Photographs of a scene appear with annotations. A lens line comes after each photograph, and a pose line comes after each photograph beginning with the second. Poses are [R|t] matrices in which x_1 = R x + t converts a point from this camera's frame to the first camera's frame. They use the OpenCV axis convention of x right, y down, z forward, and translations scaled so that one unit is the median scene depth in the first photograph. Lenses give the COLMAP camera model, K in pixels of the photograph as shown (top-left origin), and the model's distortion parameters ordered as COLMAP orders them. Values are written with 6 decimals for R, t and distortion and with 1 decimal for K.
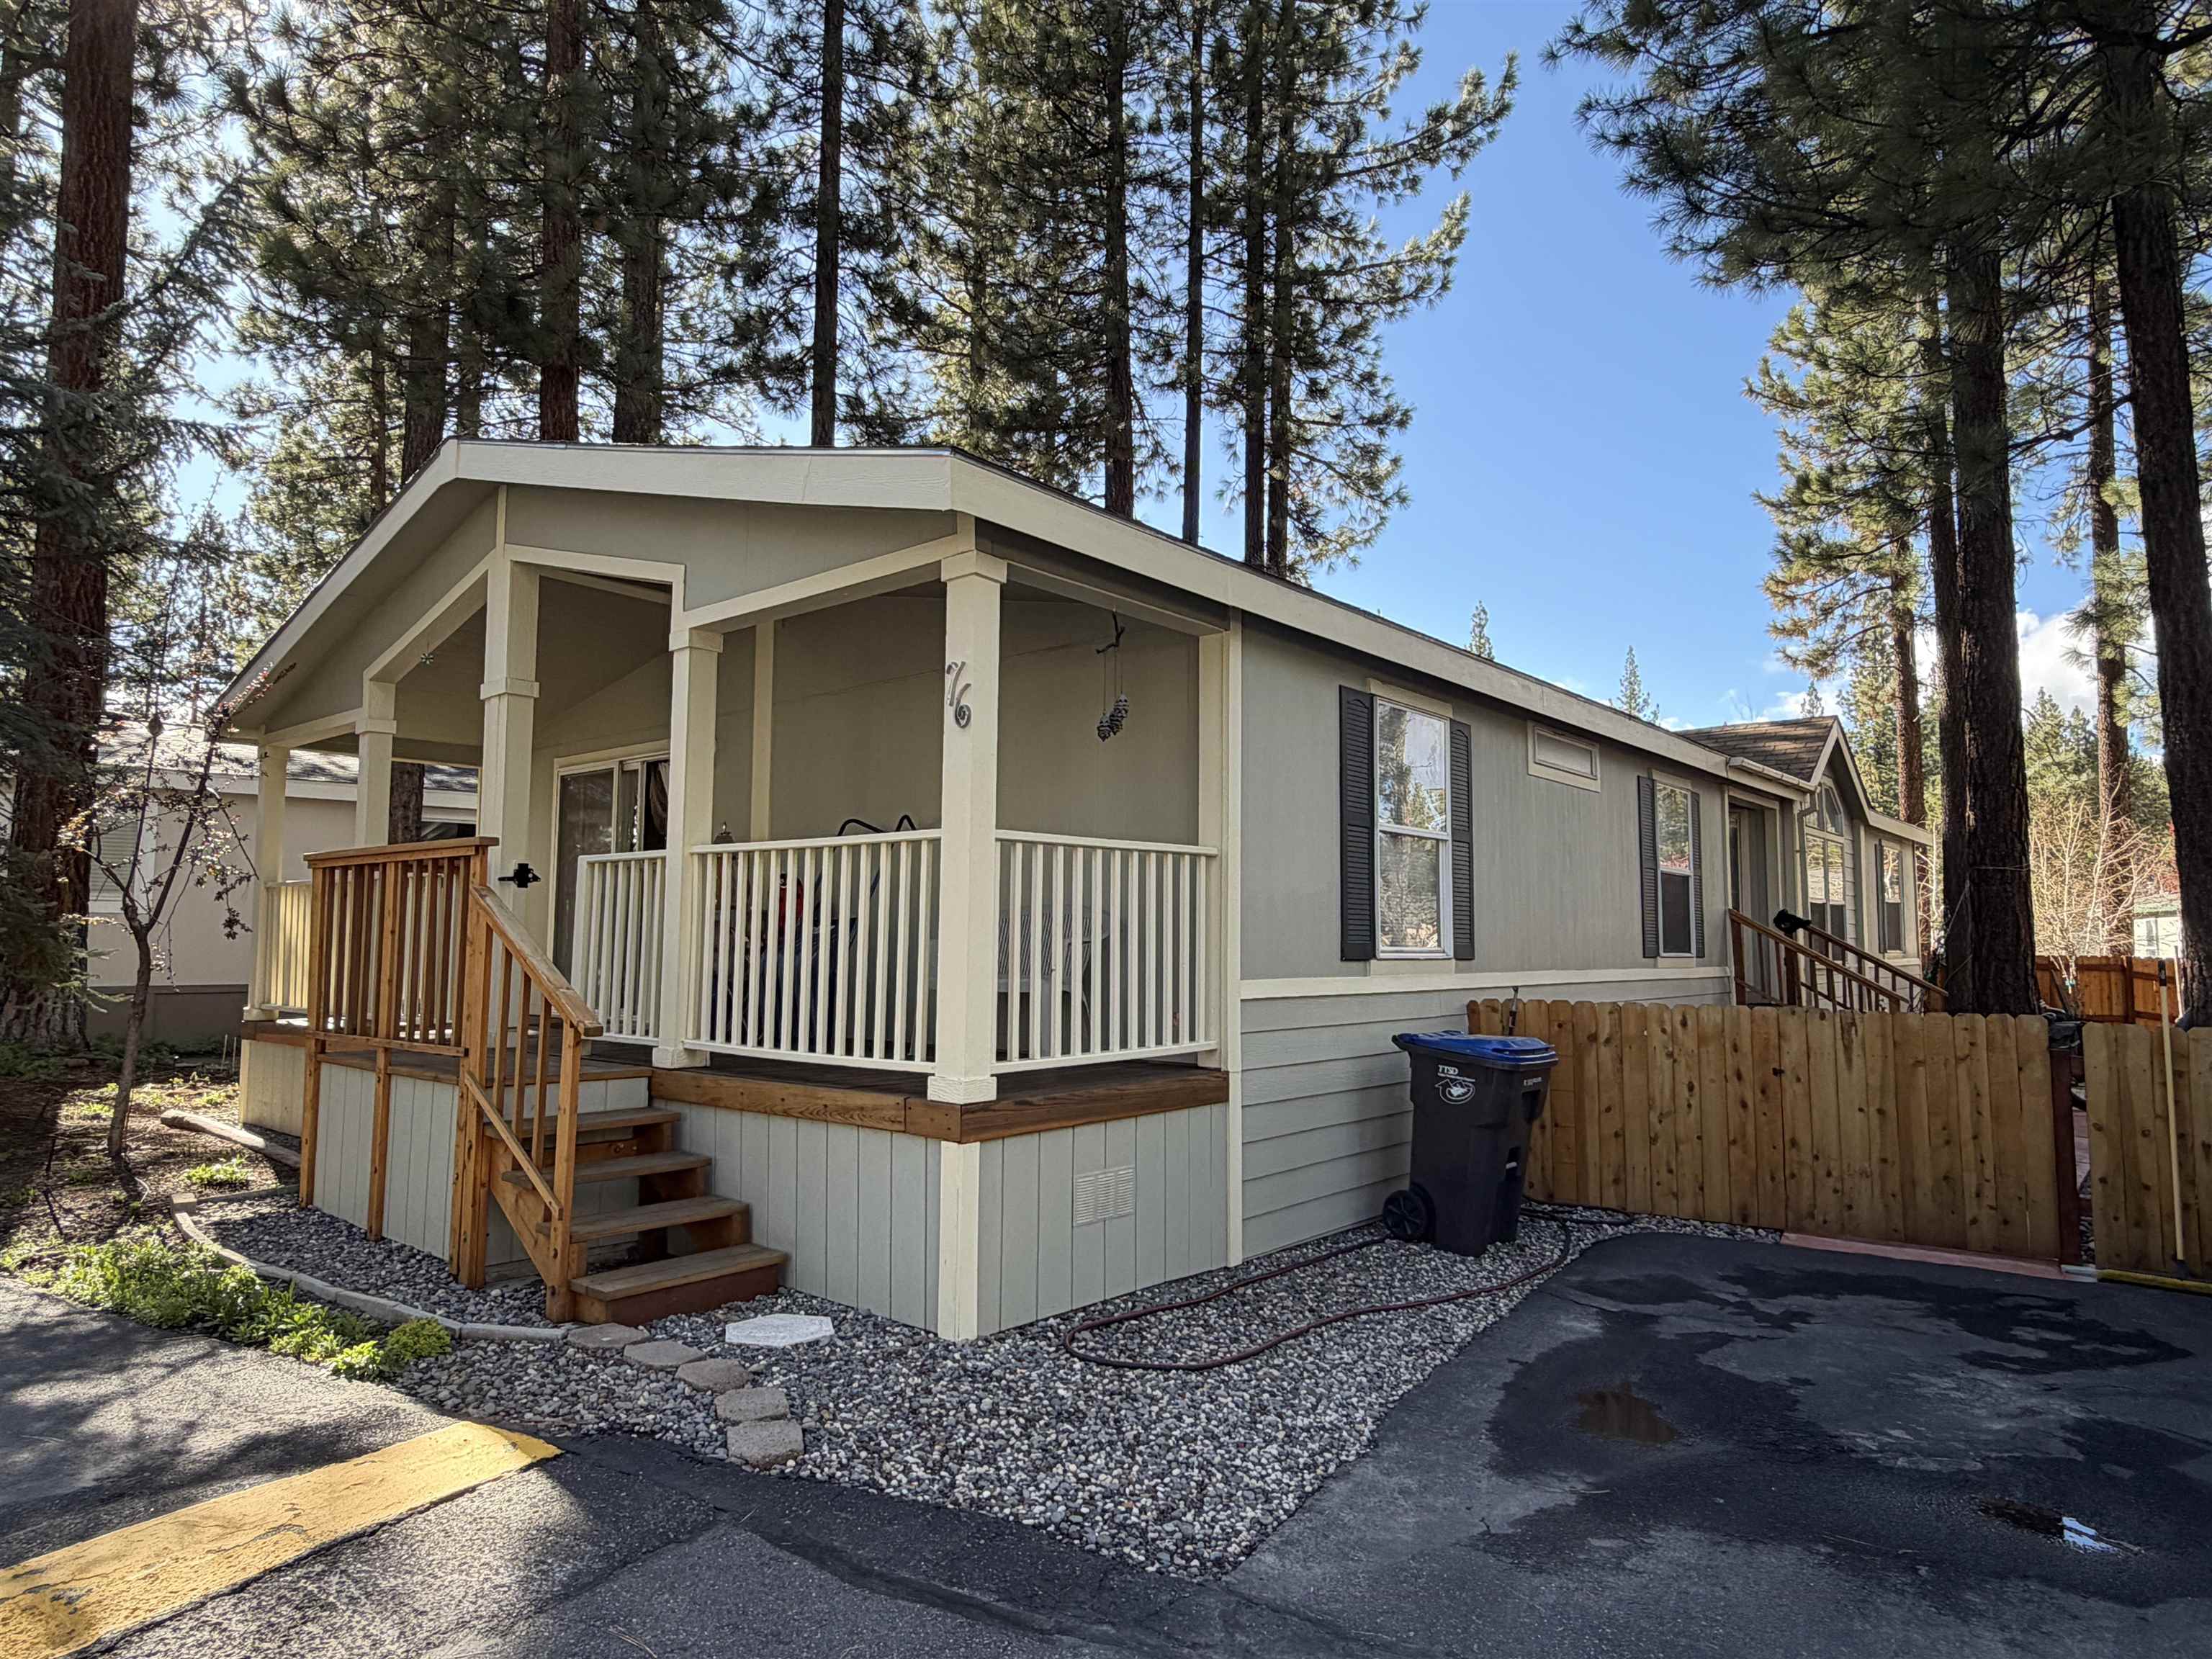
lens RADIAL K [[1315.7, 0, 1106.0], [0, 1315.7, 829.5], [0, 0, 1]] dist [0.001888, 0.000190]
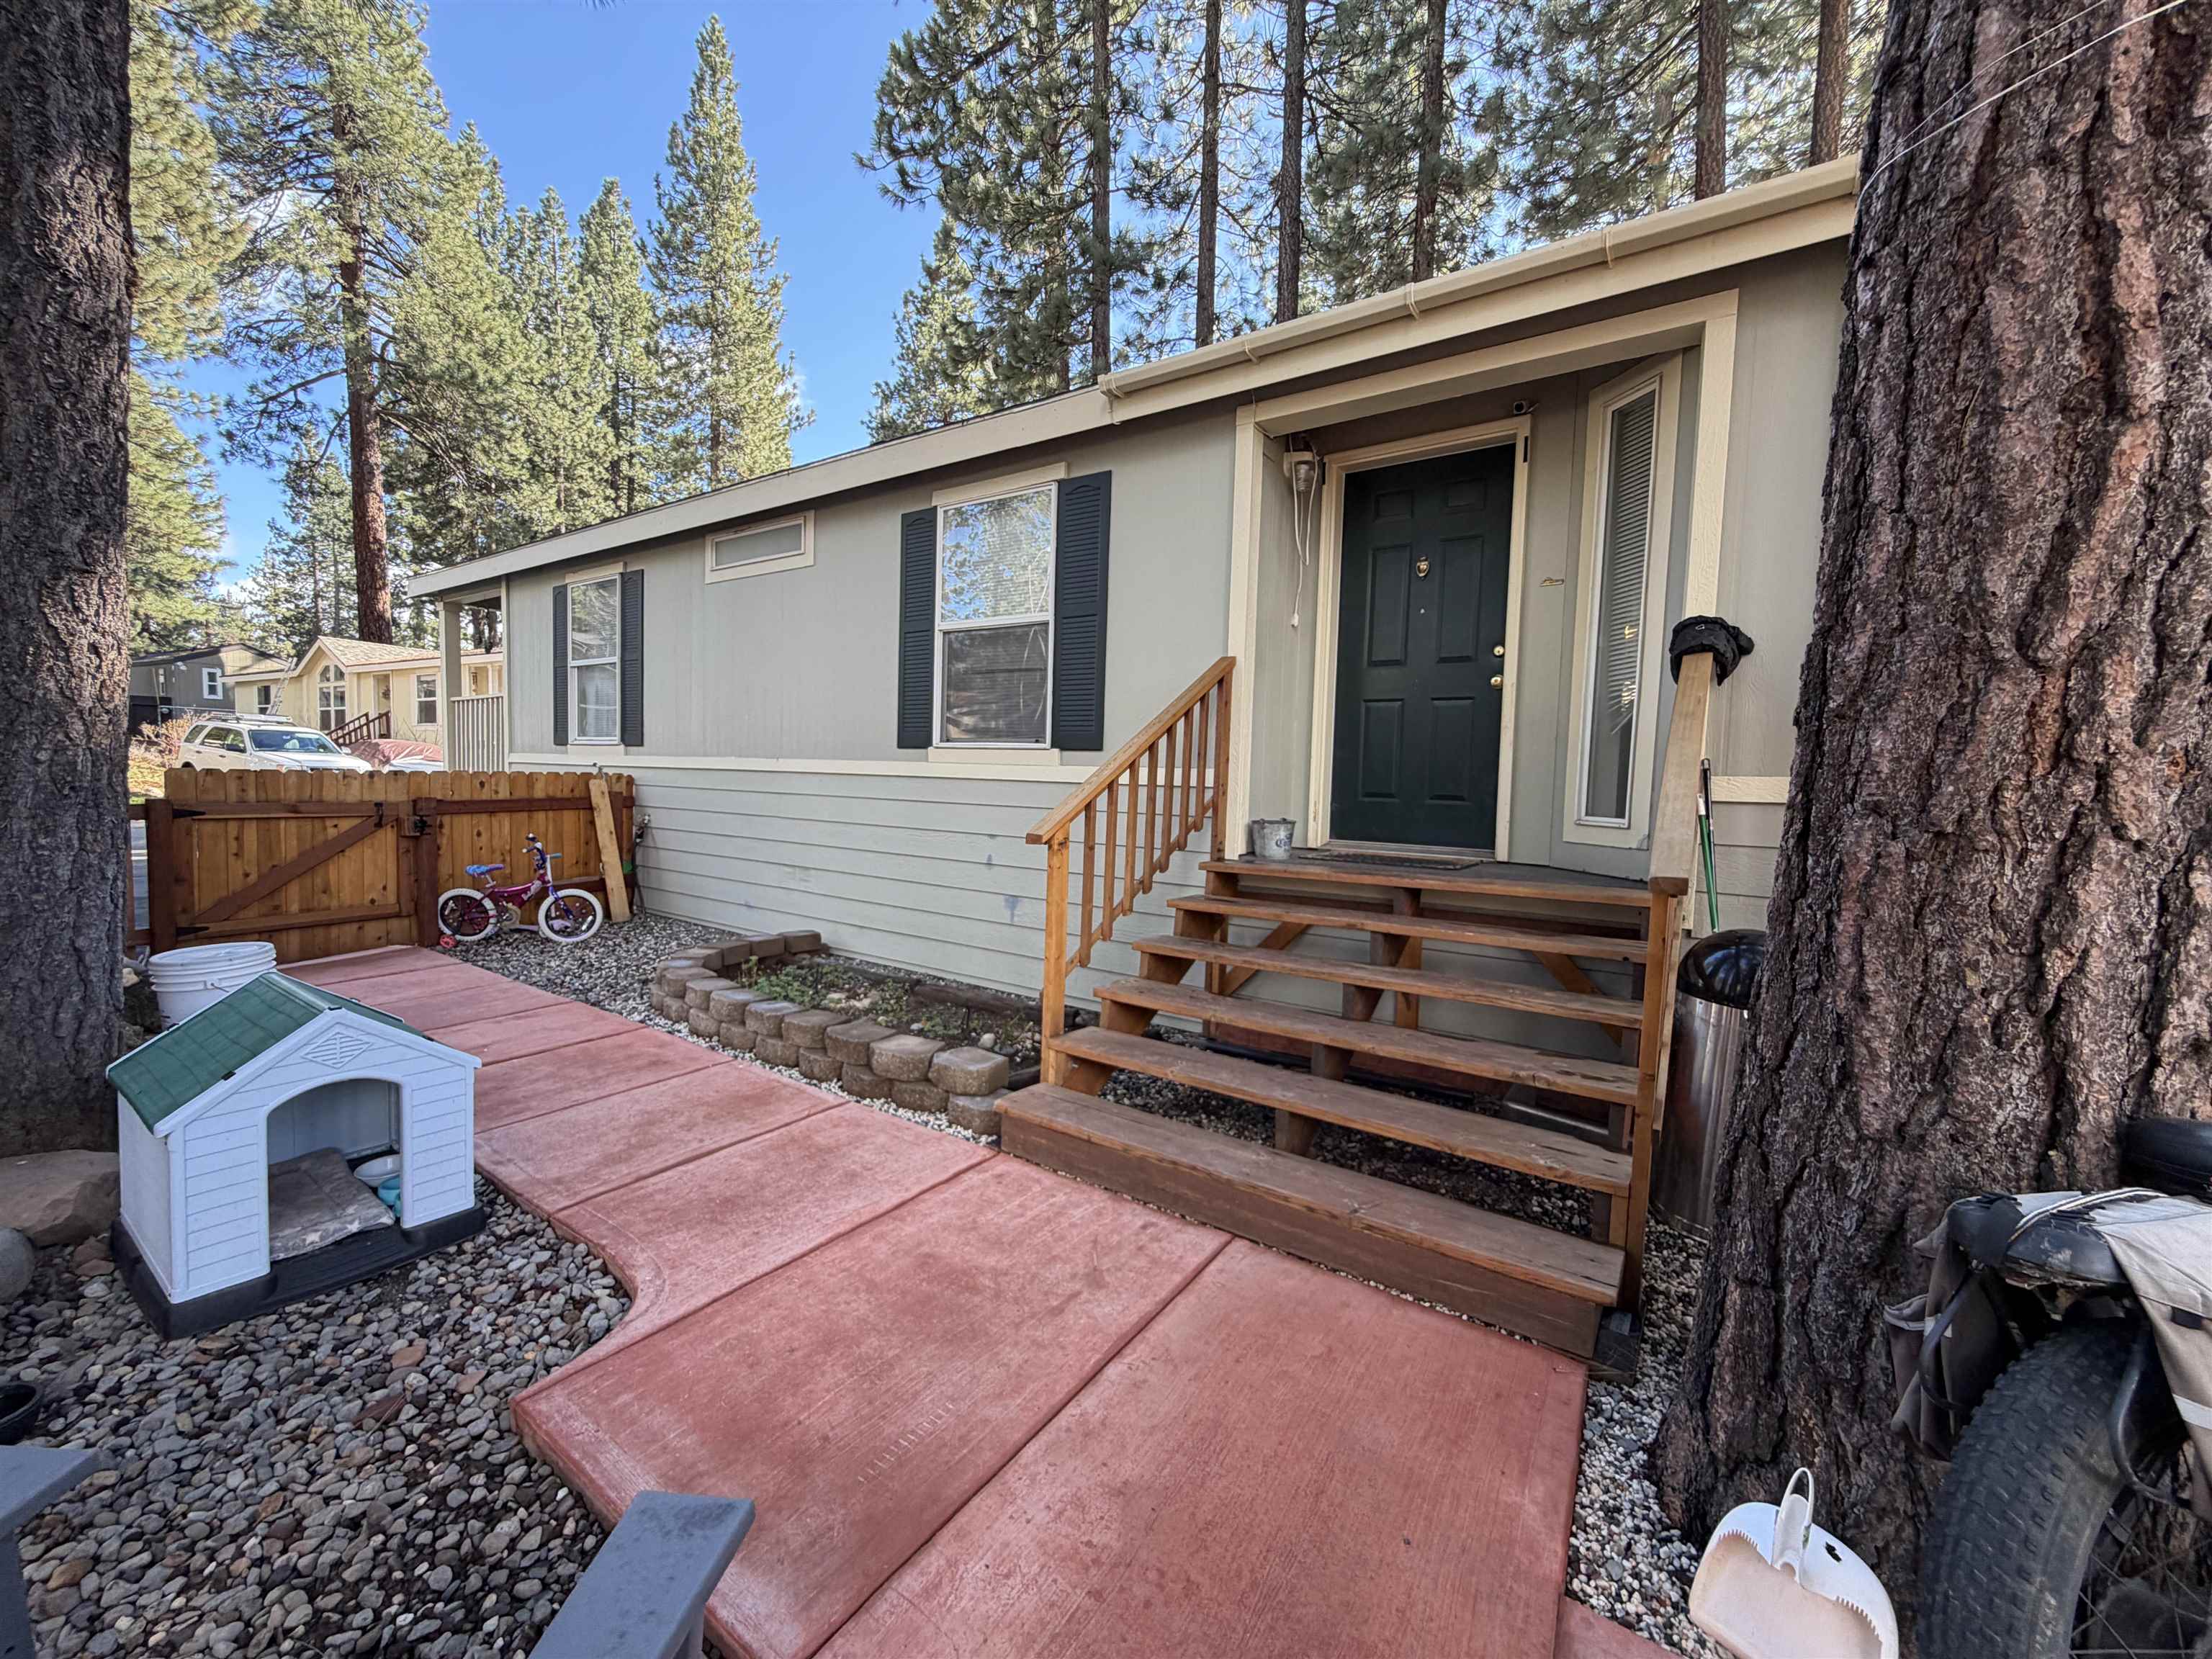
lens RADIAL K [[888.7, 0, 1106.0], [0, 888.7, 829.5], [0, 0, 1]] dist [-0.001583, -0.000100]
pose [[0.086874, 0.057302, -0.994570, 0.997226], [0.056803, 0.996435, 0.062371, 0.131922], [0.994599, -0.061913, 0.083310, 1.096012]]
